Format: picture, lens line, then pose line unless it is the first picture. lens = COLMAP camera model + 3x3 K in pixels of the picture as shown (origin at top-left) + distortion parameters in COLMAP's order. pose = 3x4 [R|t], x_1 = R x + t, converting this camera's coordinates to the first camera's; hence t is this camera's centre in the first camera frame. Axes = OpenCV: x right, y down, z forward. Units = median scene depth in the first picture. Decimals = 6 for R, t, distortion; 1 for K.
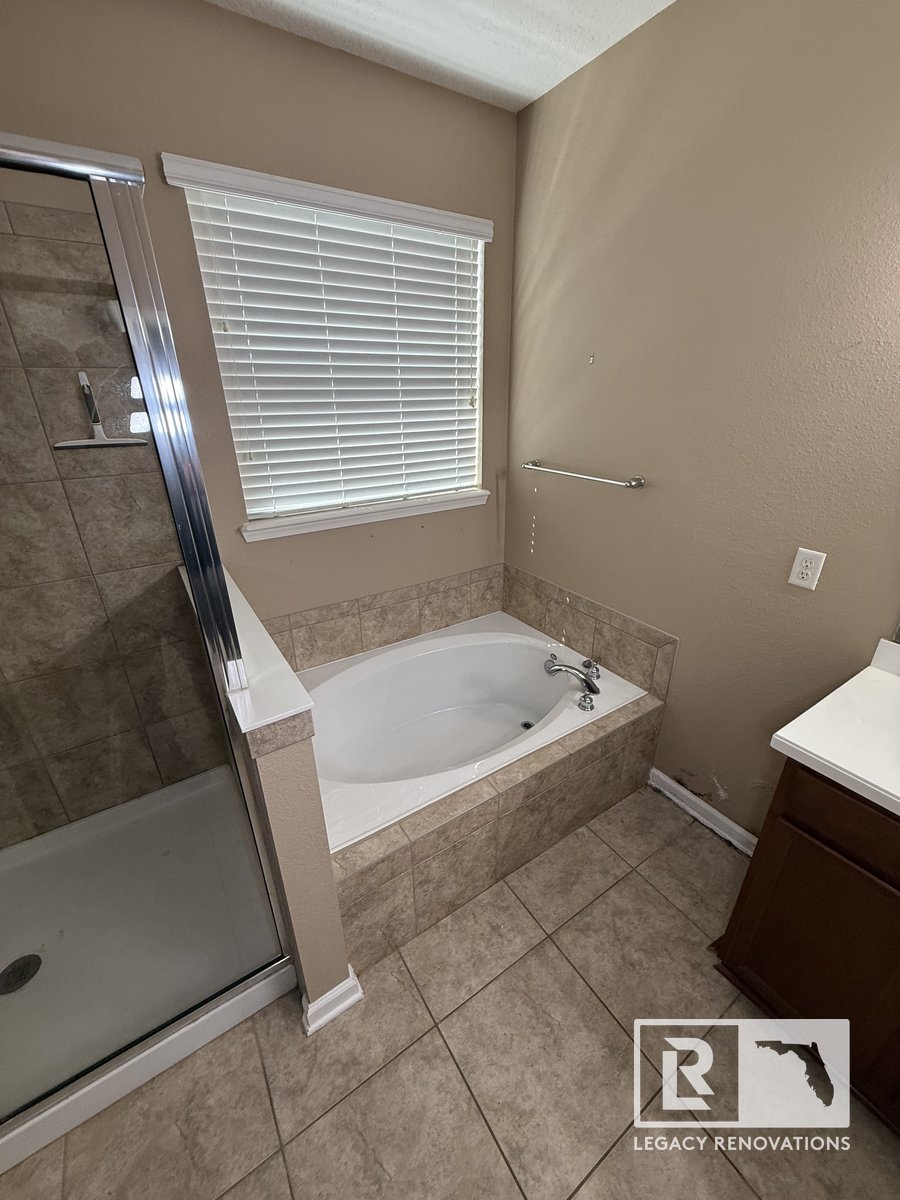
lens RADIAL K [[479.4, 0, 452.8], [0, 479.4, 596.9], [0, 0, 1]] dist [-0.000799, 0.000312]
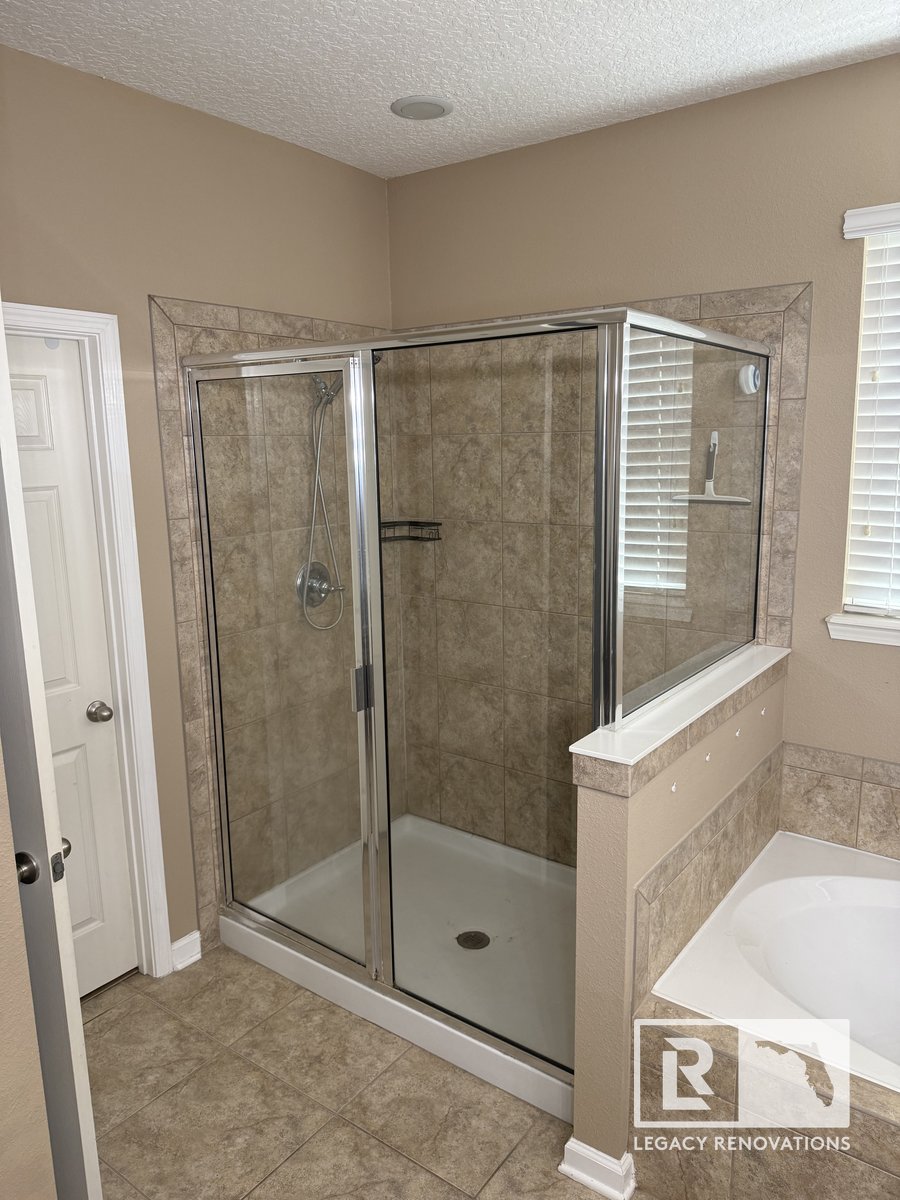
lens RADIAL K [[845.9, 0, 453.7], [0, 845.9, 598.7], [0, 0, 1]] dist [0.053791, -0.070142]
pose [[0.346859, 0.177890, -0.920893, 0.746743], [-0.363079, 0.930764, 0.043041, -0.018231], [0.864790, 0.319427, 0.387432, -0.058931]]
